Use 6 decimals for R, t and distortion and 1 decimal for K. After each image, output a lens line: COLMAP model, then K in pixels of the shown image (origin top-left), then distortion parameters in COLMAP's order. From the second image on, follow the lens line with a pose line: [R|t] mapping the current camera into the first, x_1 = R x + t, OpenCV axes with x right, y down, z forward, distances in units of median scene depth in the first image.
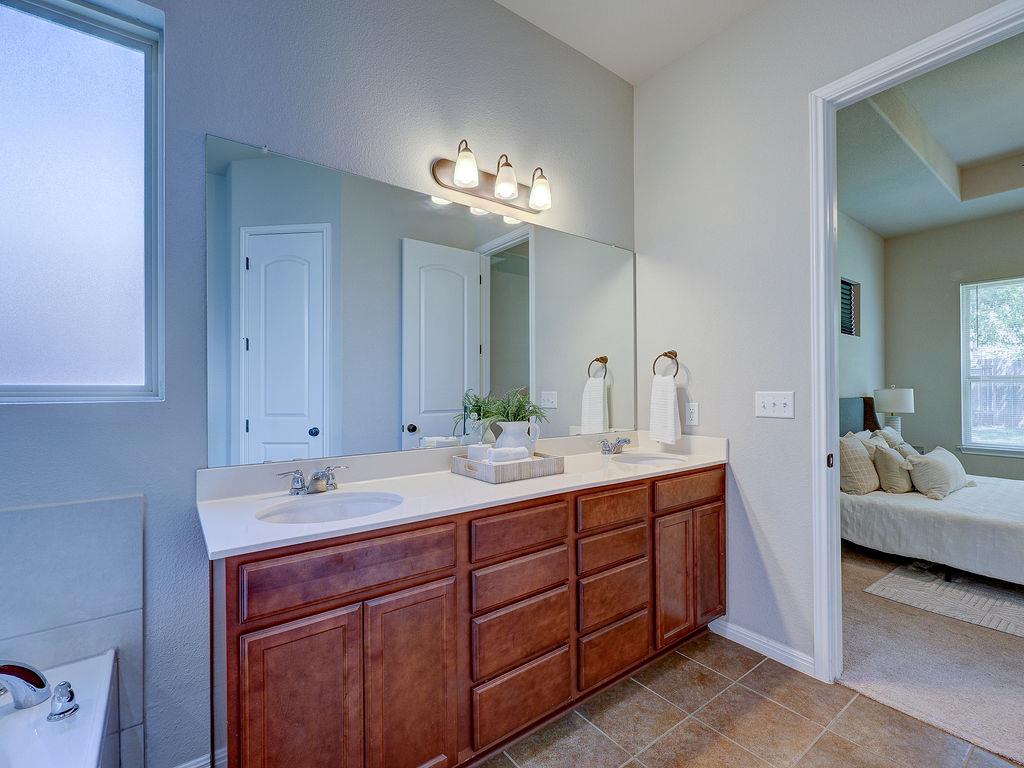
lens RADIAL K [[462.7, 0, 514.0], [0, 462.7, 386.5], [0, 0, 1]] dist [-0.001928, 0.000718]
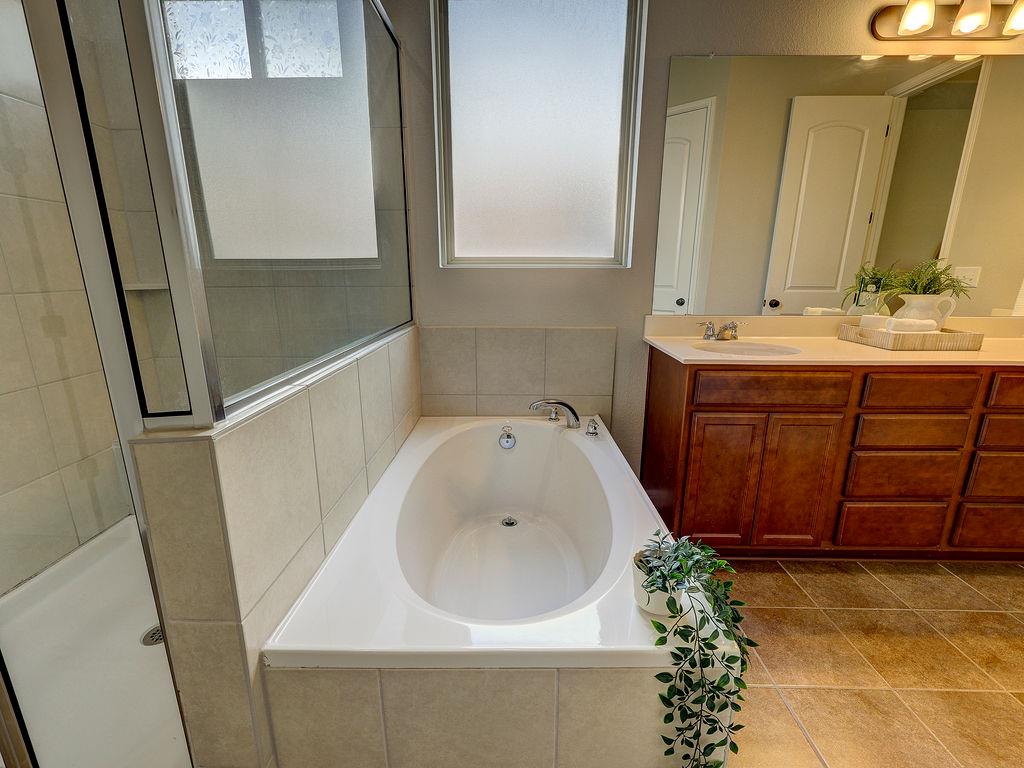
lens RADIAL K [[462.7, 0, 508.0], [0, 462.7, 387.4], [0, 0, 1]] dist [-0.001928, 0.000718]
pose [[0.784232, 0.161064, -0.599198, -0.091500], [-0.002646, 0.966580, 0.256352, 0.020977], [0.620462, -0.199454, 0.758449, -0.437922]]
